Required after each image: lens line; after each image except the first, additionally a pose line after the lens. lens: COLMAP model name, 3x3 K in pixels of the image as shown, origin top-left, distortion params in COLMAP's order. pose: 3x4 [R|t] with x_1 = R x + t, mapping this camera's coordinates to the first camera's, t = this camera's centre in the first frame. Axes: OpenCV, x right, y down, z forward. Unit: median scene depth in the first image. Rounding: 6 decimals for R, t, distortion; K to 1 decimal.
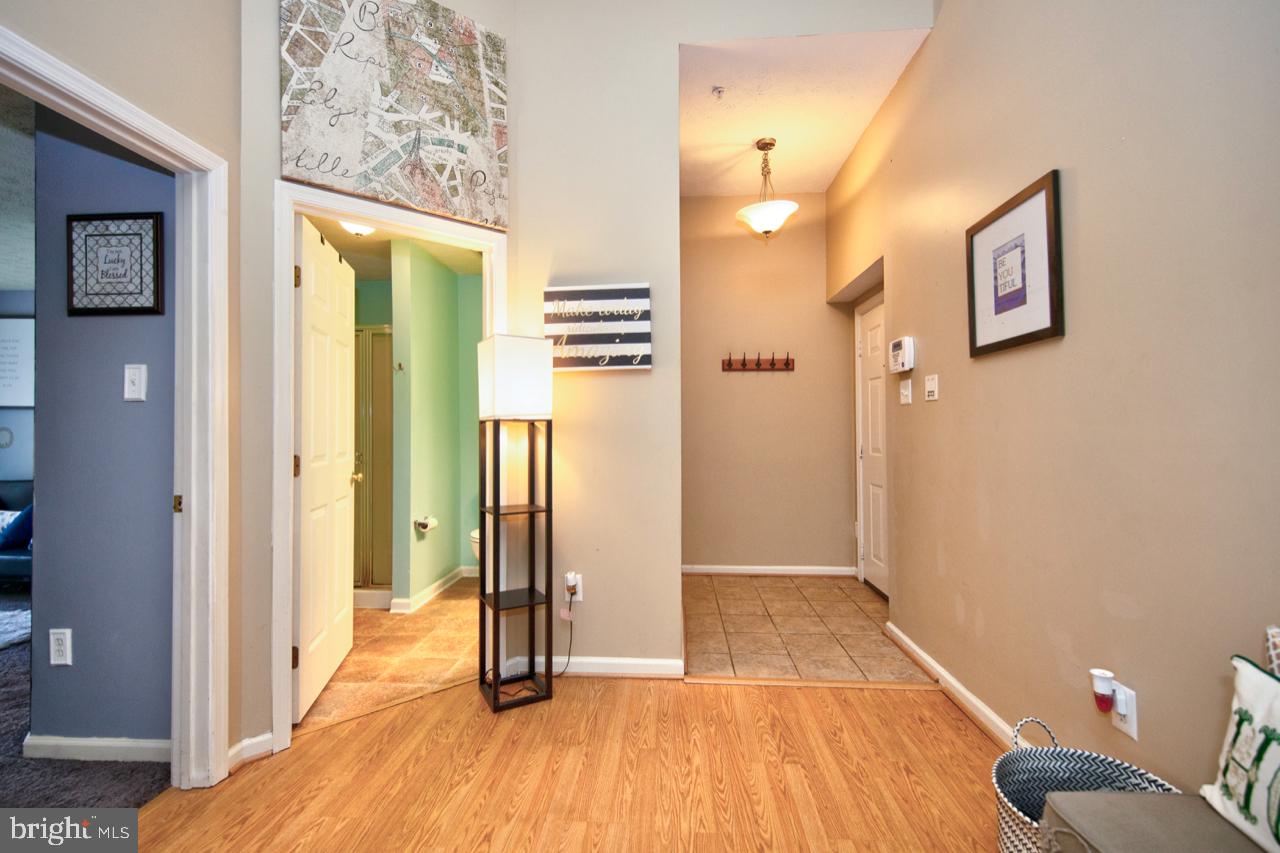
lens RADIAL K [[563.2, 0, 661.6], [0, 563.2, 426.8], [0, 0, 1]] dist [0.013920, -0.000021]
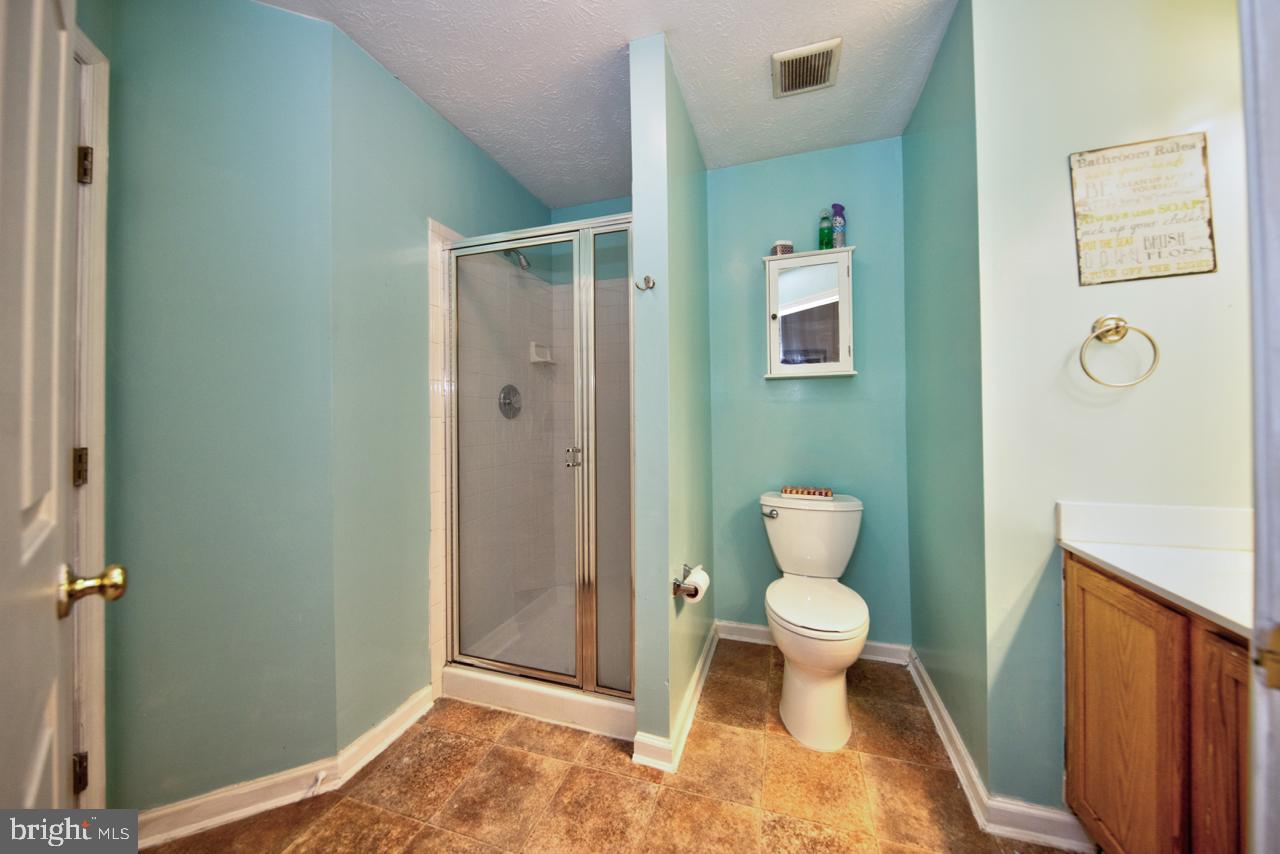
lens RADIAL K [[421.0, 0, 681.3], [0, 421.0, 422.3], [0, 0, 1]] dist [0.000222, -0.000062]
pose [[0.976191, 0.003562, -0.216883, -0.515355], [-0.003344, 0.999993, 0.001371, 0.029449], [0.216887, -0.000614, 0.976197, 0.922081]]
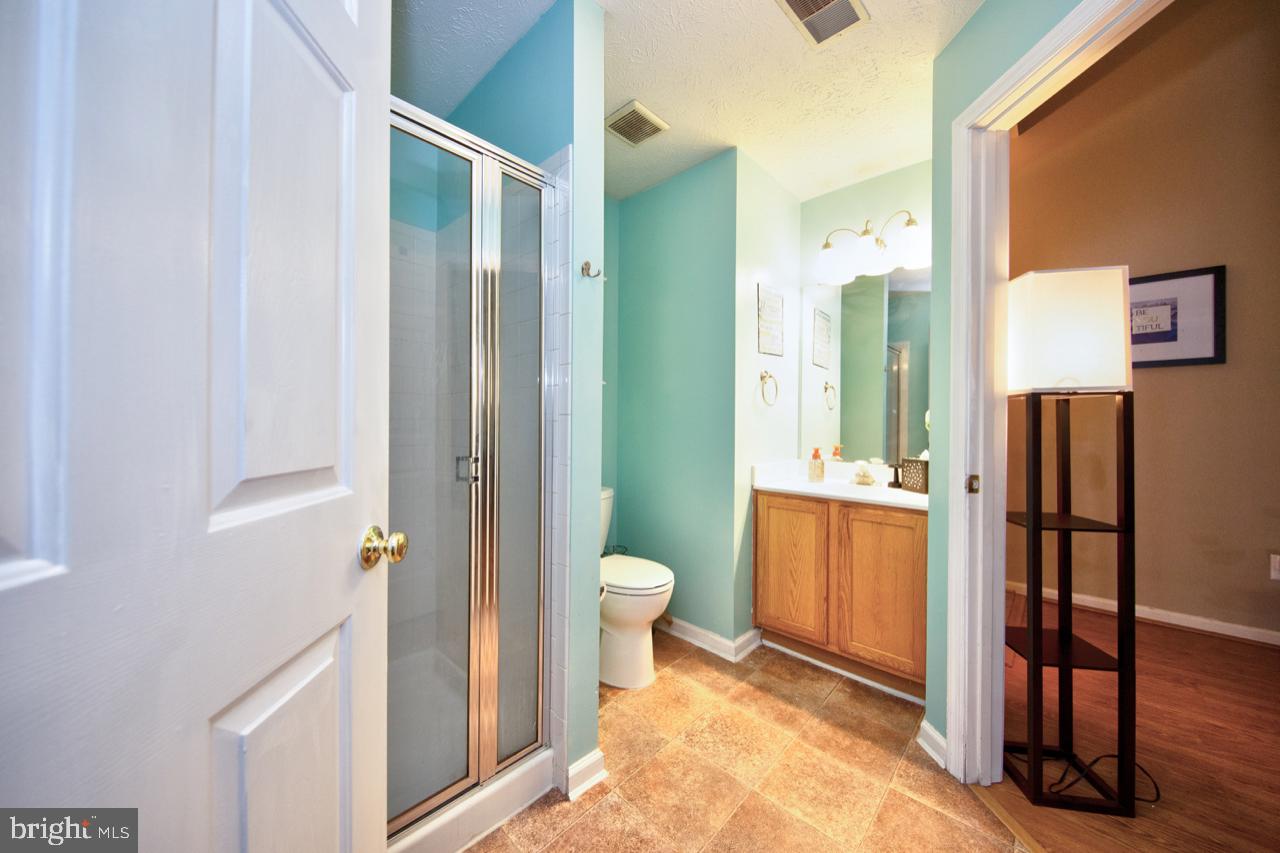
lens RADIAL K [[439.1, 0, 627.1], [0, 439.1, 423.6], [0, 0, 1]] dist [-0.001266, -0.000214]
pose [[0.649893, 0.007659, 0.759988, -1.045677], [-0.013076, 0.999914, 0.001105, 0.032264], [-0.759914, -0.010656, 0.649937, 1.069034]]
